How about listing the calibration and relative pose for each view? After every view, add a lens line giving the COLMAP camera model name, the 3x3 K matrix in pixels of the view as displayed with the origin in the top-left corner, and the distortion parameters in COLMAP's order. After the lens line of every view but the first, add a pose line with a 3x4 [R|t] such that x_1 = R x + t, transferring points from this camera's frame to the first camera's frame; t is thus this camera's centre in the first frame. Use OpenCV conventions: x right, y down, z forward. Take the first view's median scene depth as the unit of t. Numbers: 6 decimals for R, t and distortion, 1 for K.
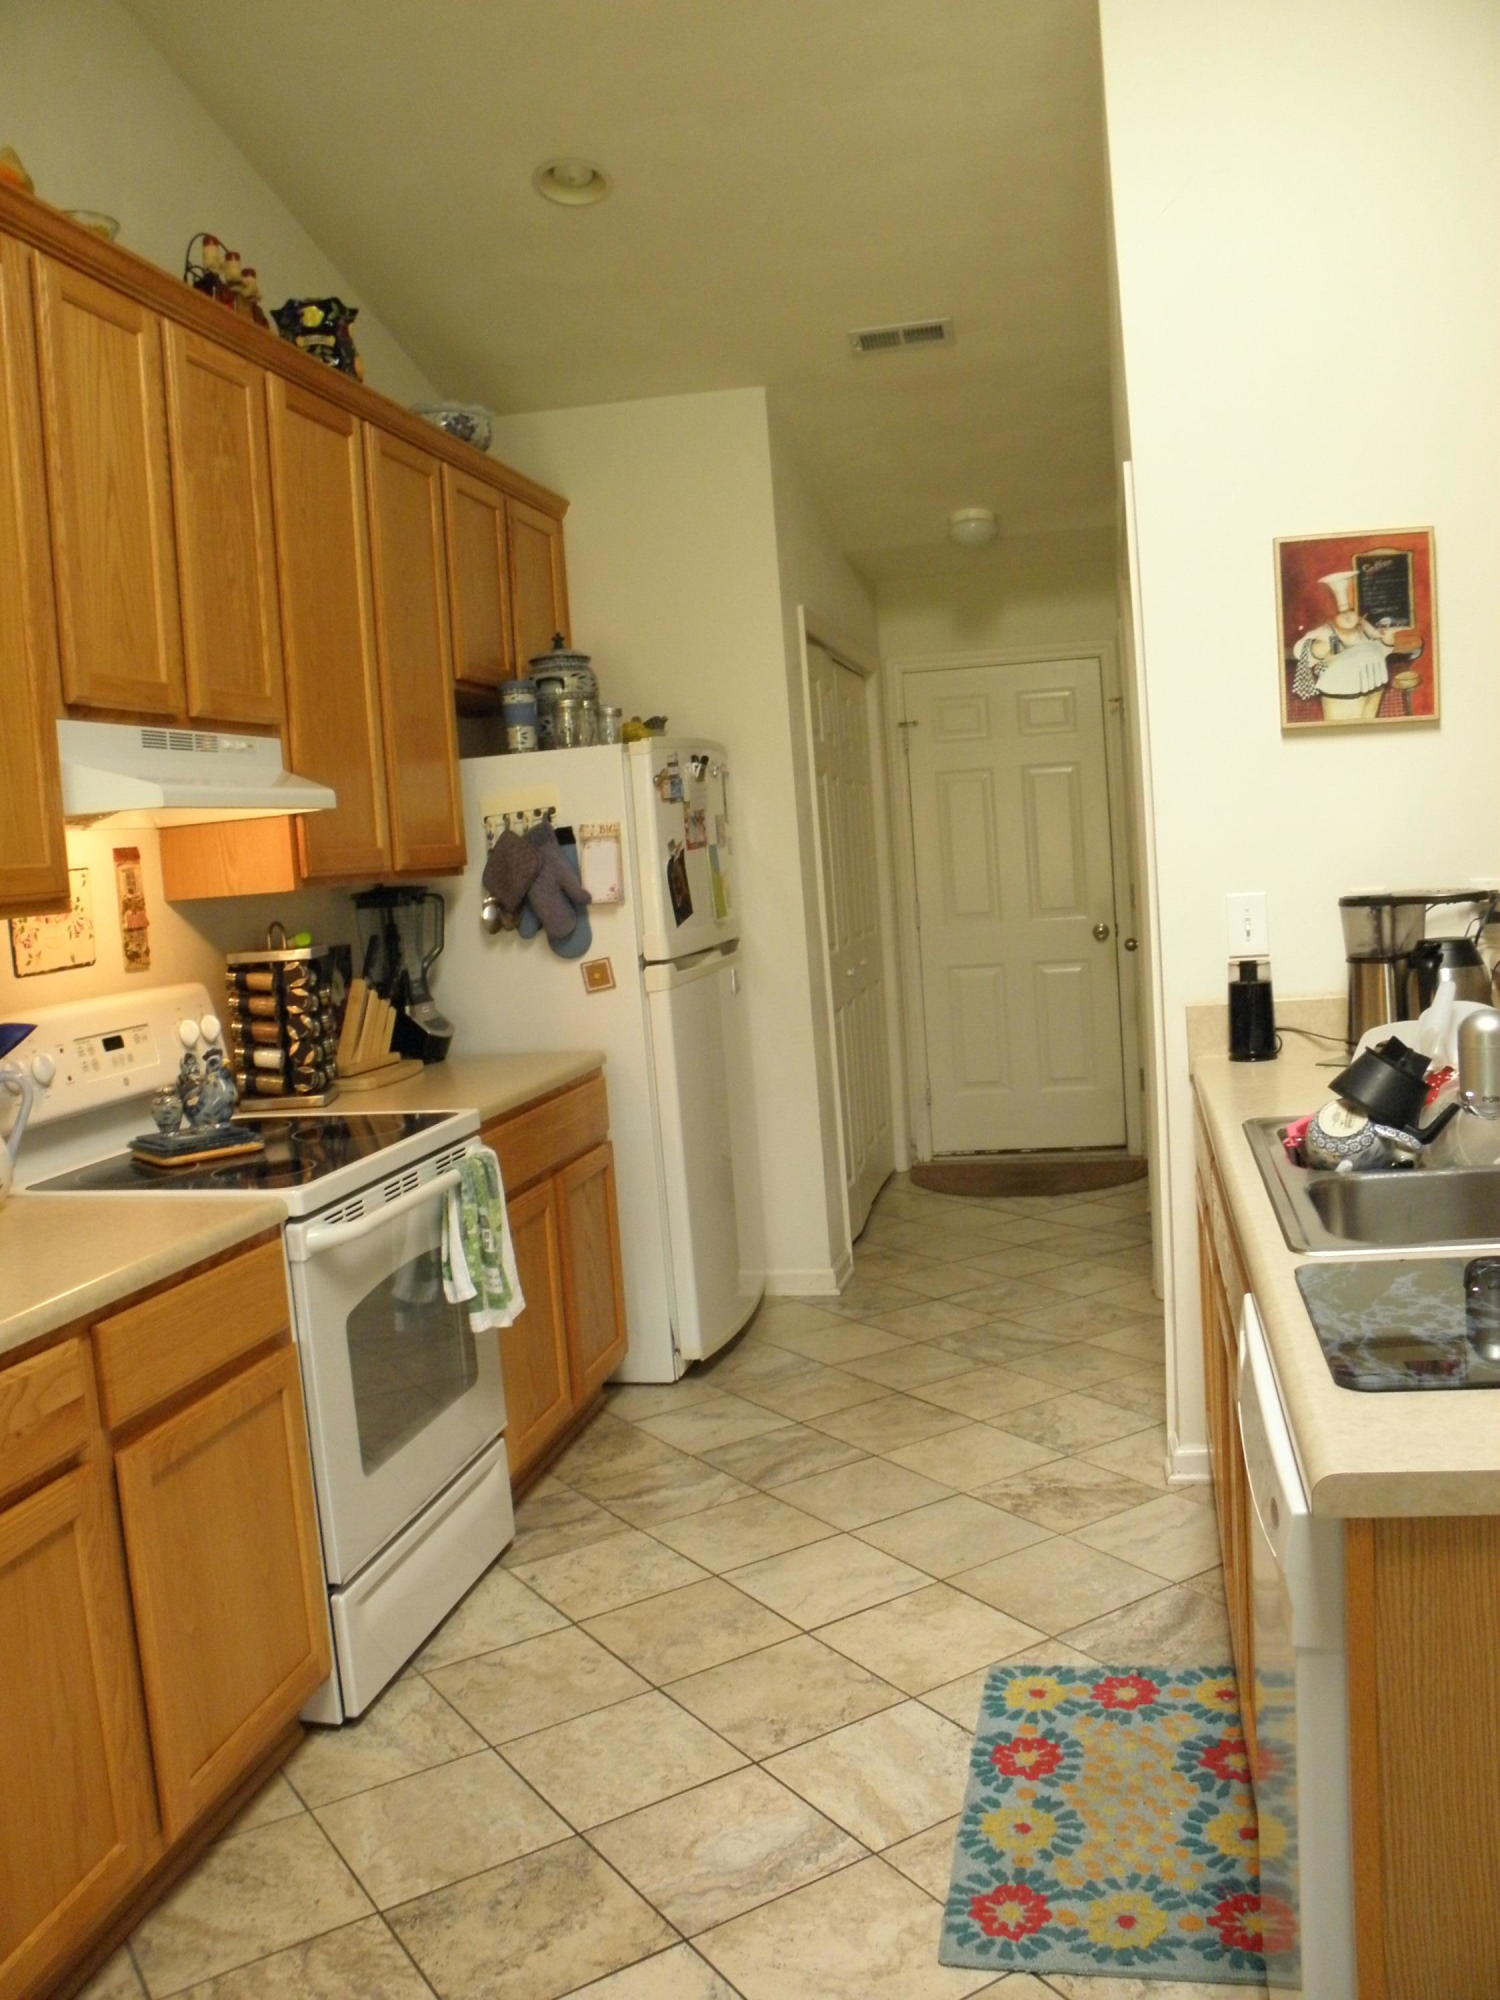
lens RADIAL K [[1683.4, 0, 697.4], [0, 1683.4, 1010.4], [0, 0, 1]] dist [-0.189542, 0.160840]
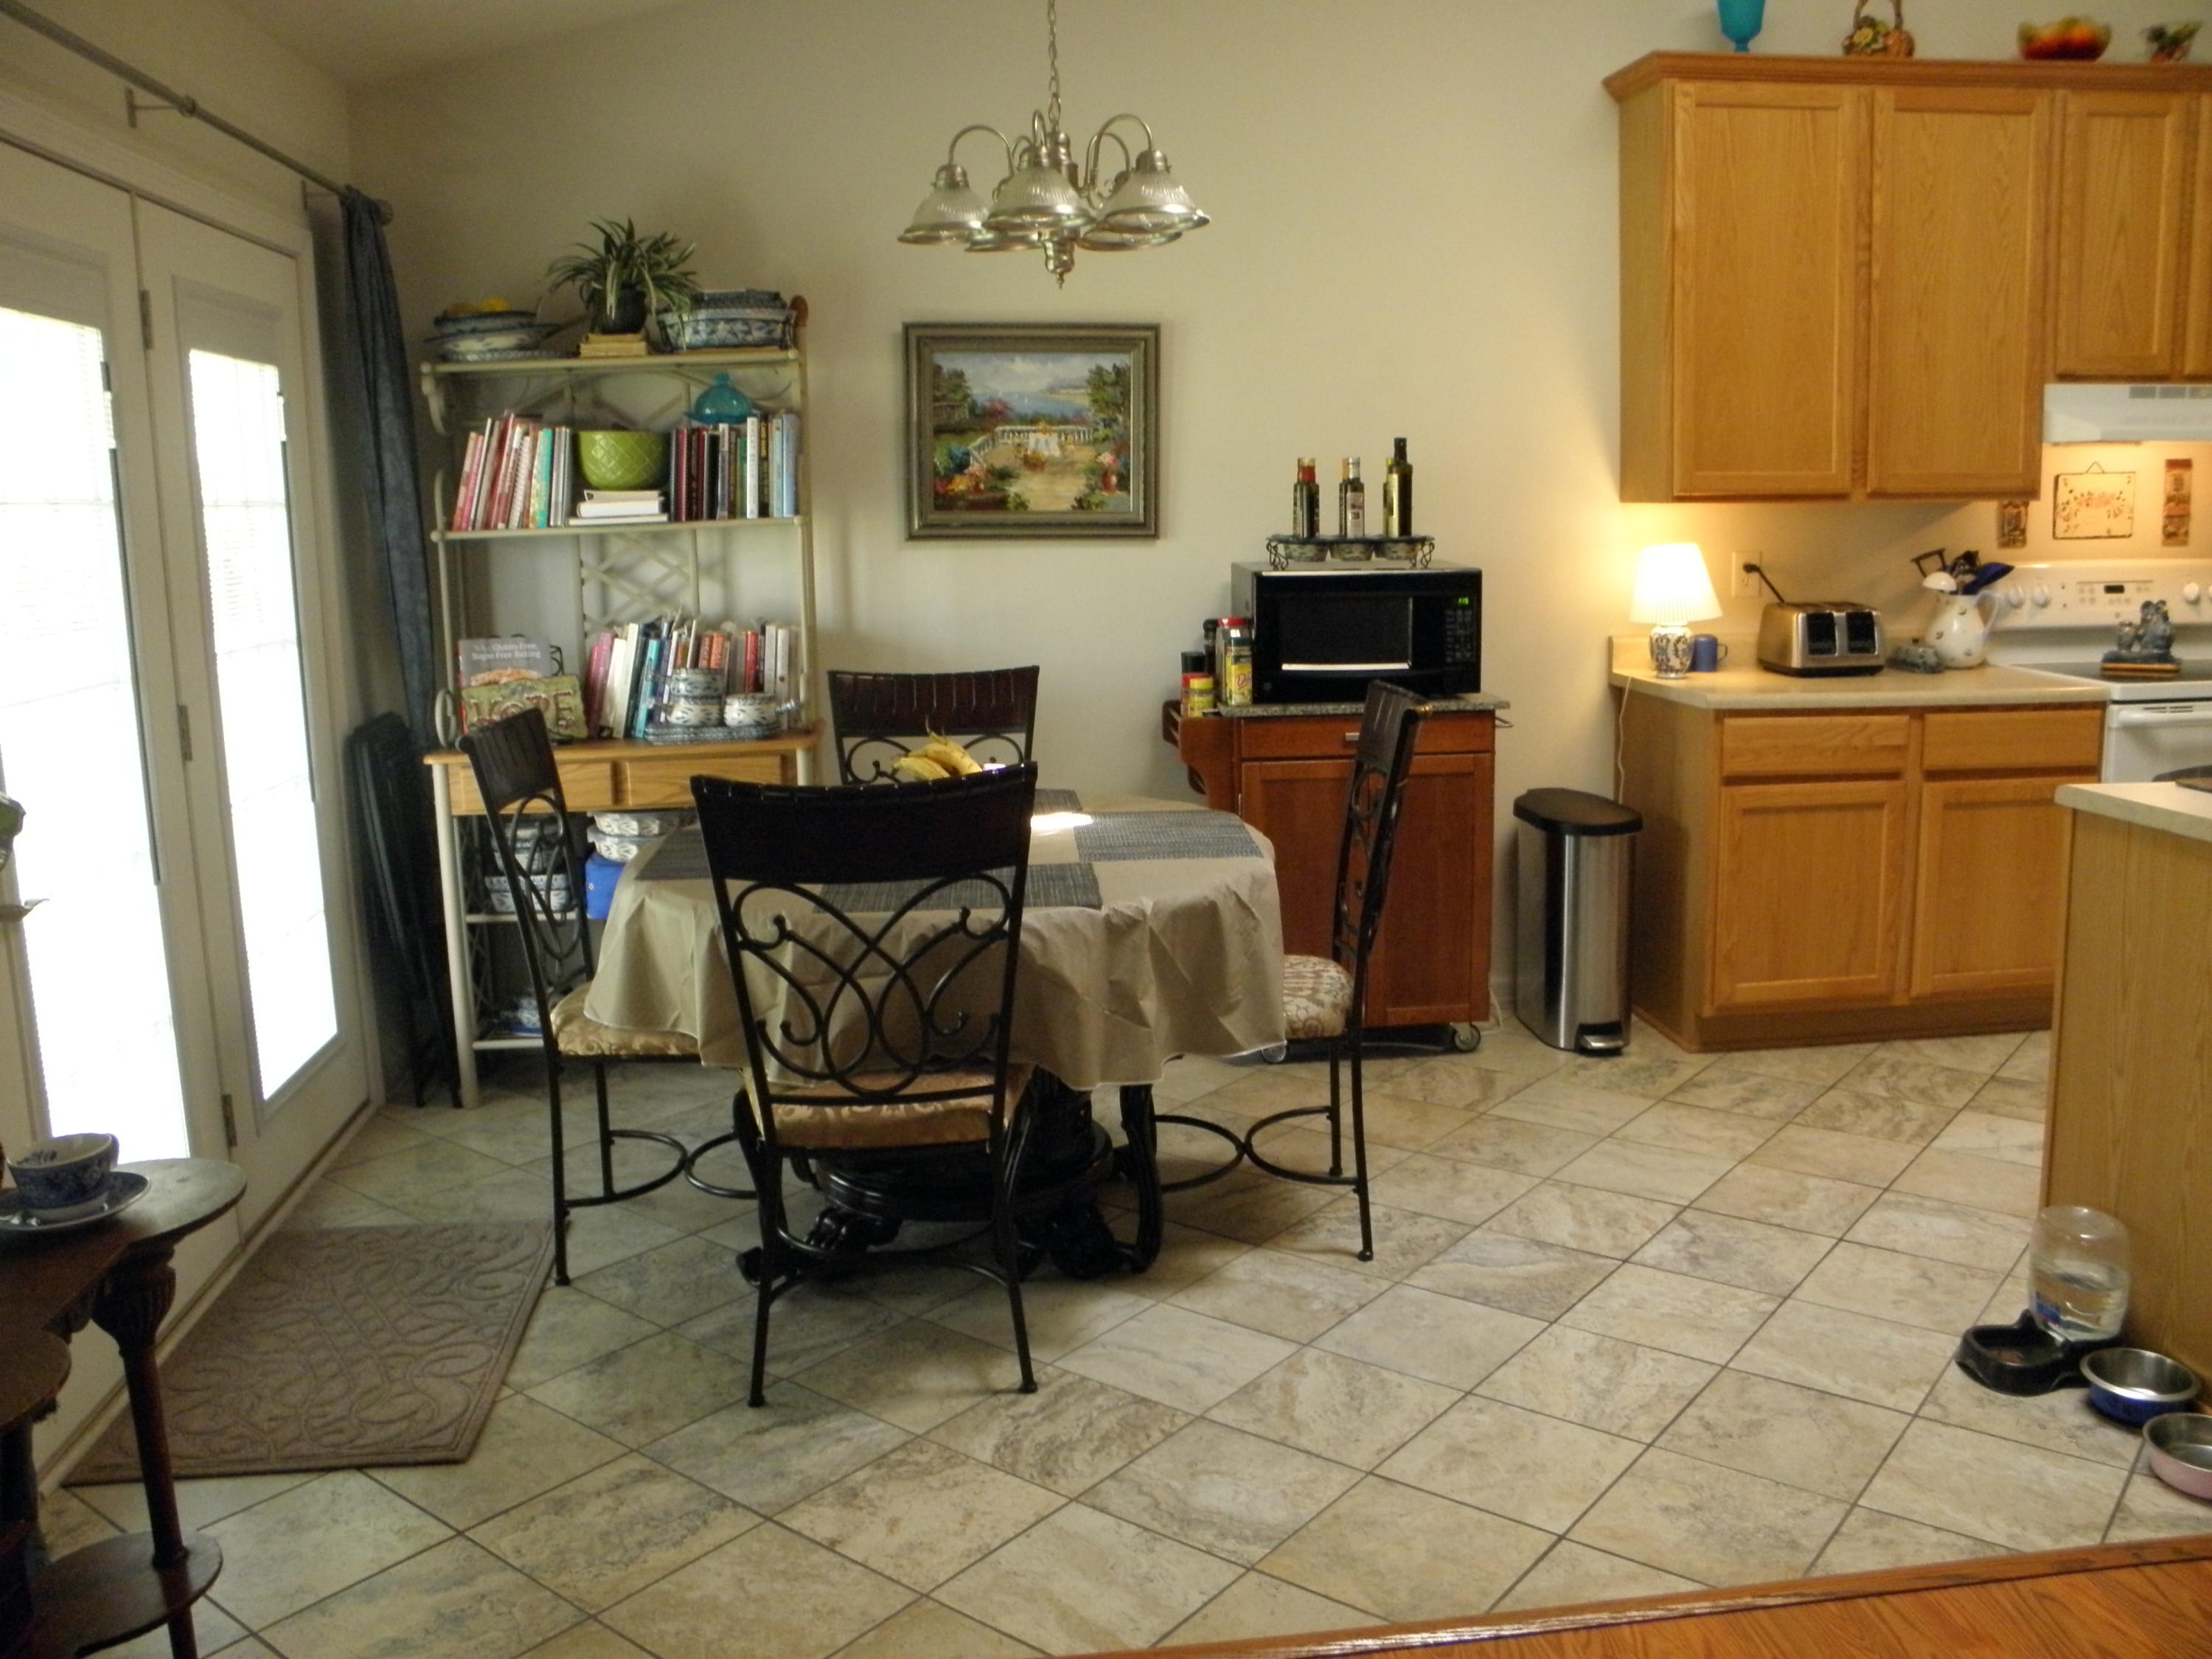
lens RADIAL K [[1861.9, 0, 1100.7], [0, 1861.9, 815.7], [0, 0, 1]] dist [-0.189542, 0.160840]
pose [[0.329881, 0.222254, -0.917487, 1.008429], [-0.093621, 0.974802, 0.202477, -0.023432], [0.939369, 0.019102, 0.342376, -0.499416]]
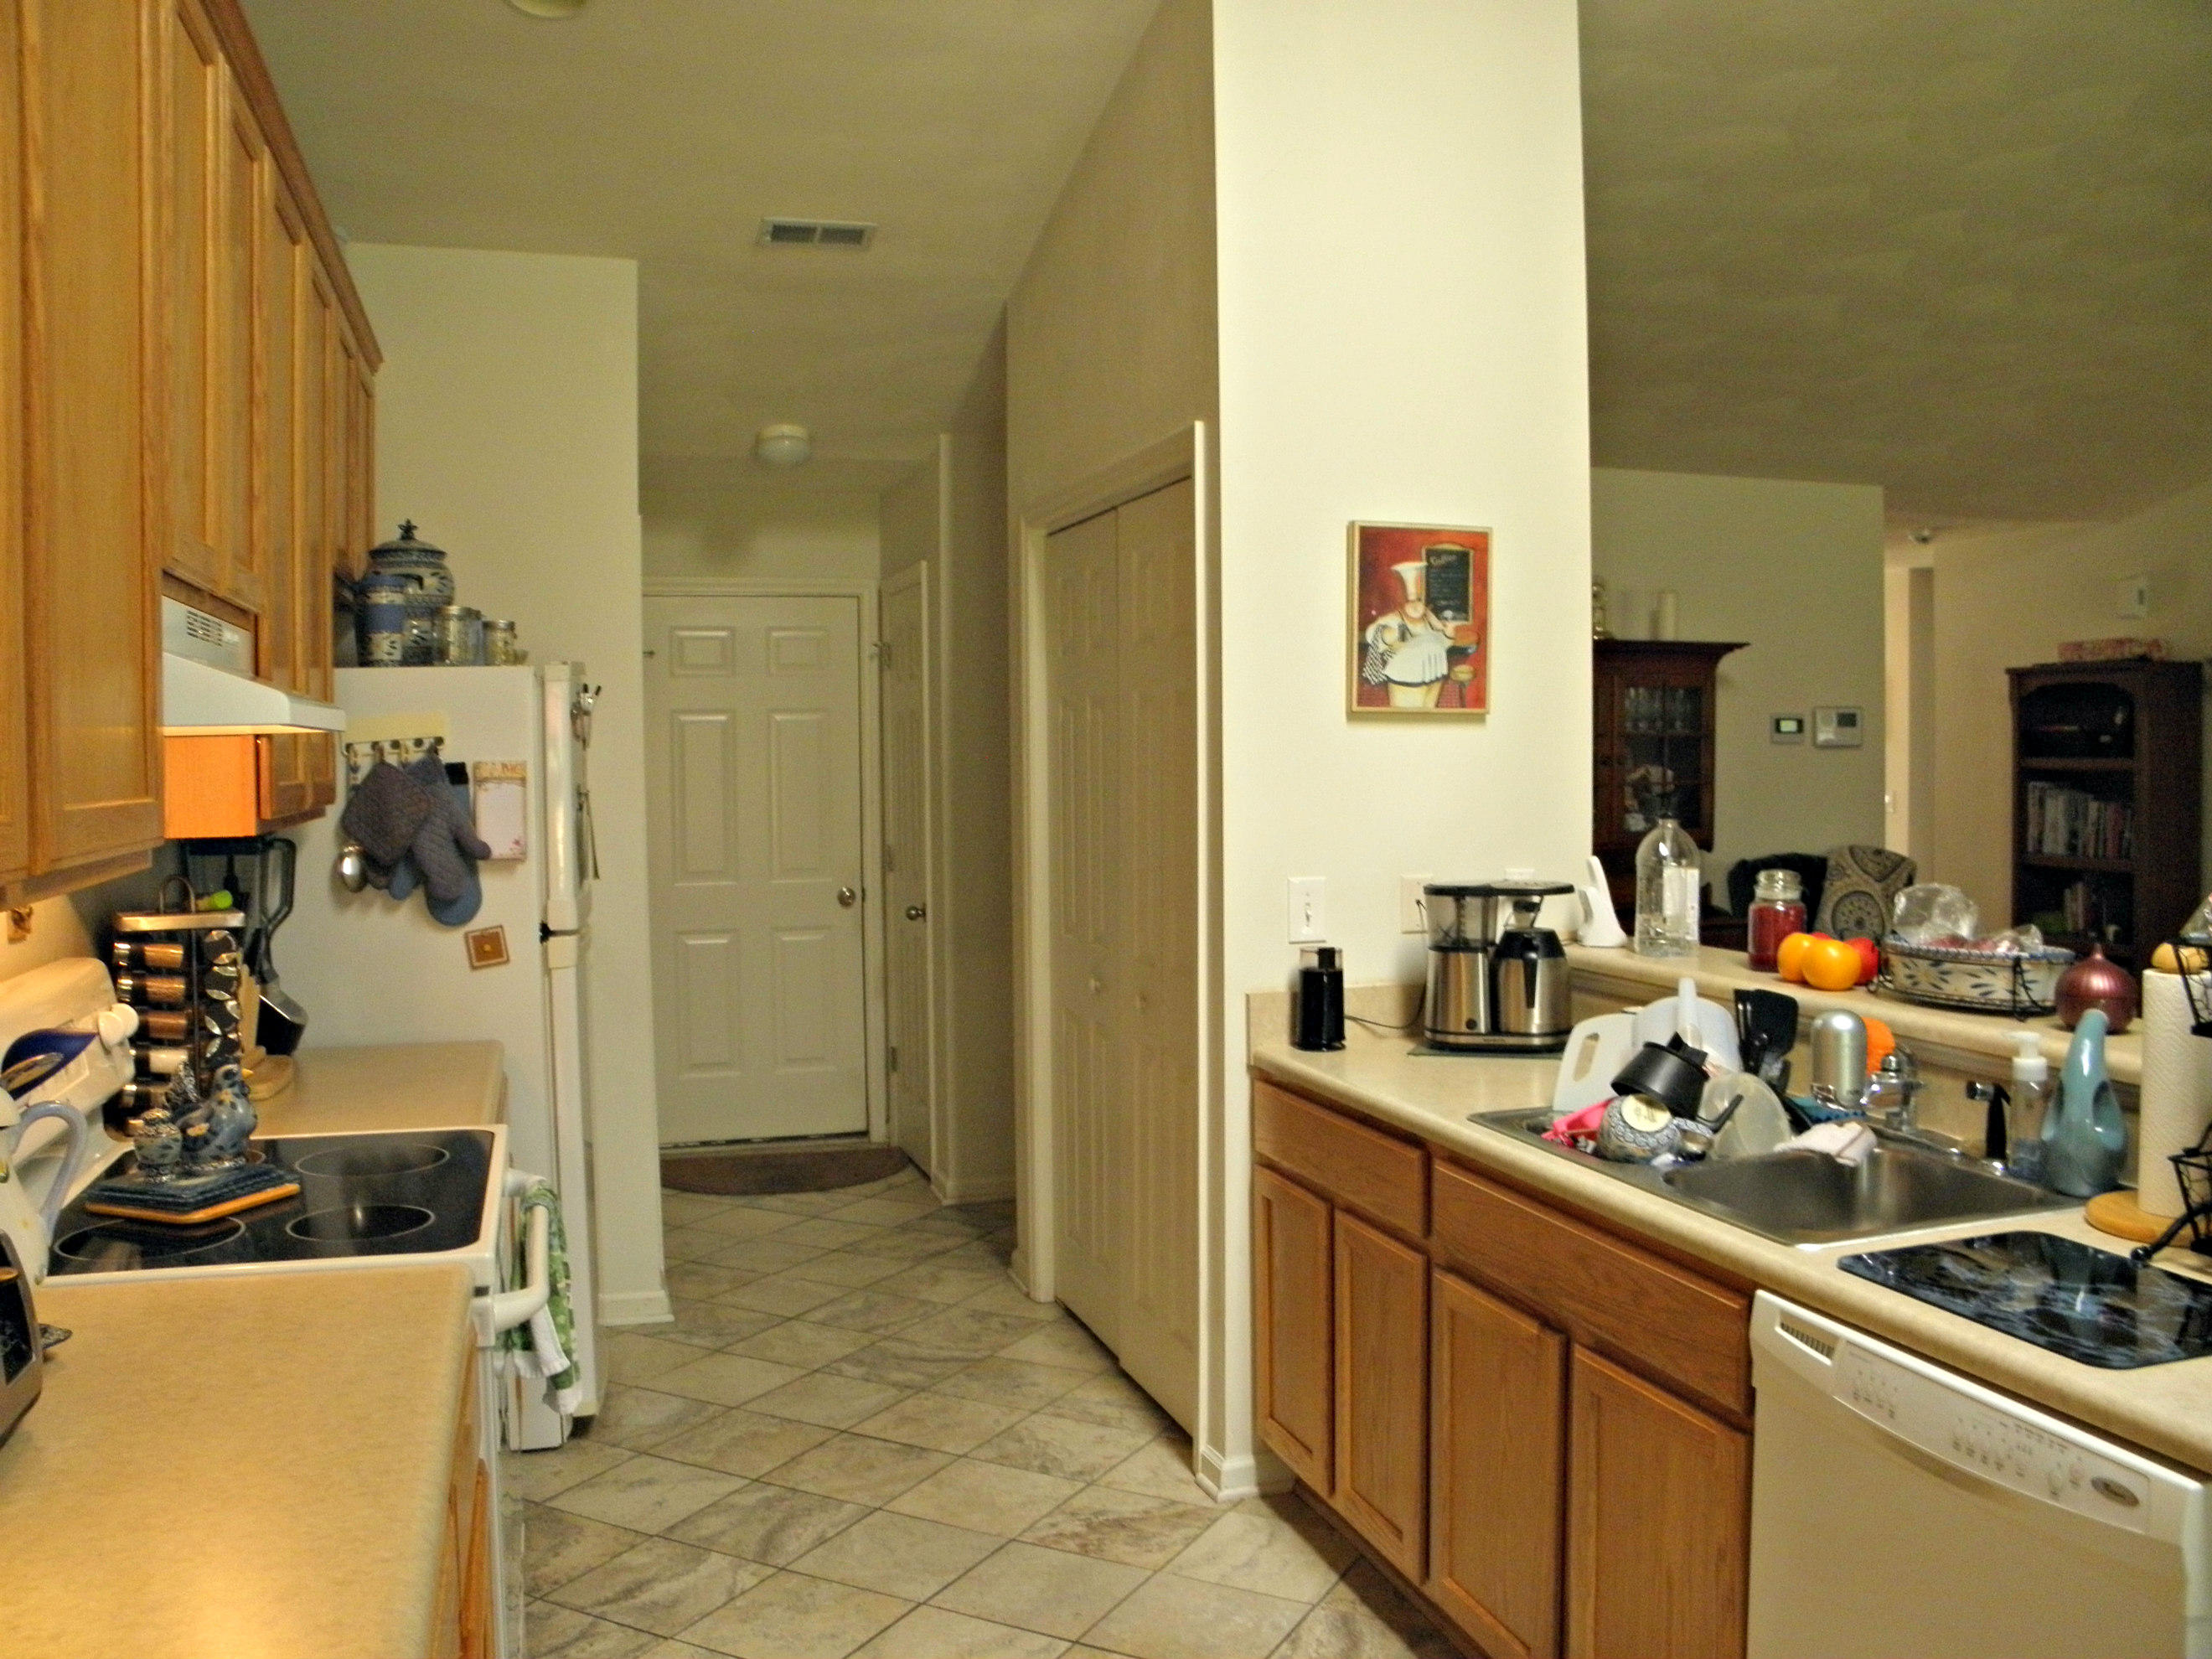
lens RADIAL K [[1861.9, 0, 1100.7], [0, 1861.9, 815.7], [0, 0, 1]] dist [-0.189542, 0.160840]
pose [[0.862828, 0.045367, 0.503459, -0.284640], [-0.003714, 0.996507, -0.083430, -0.013532], [-0.505485, 0.070115, 0.859982, 0.102612]]
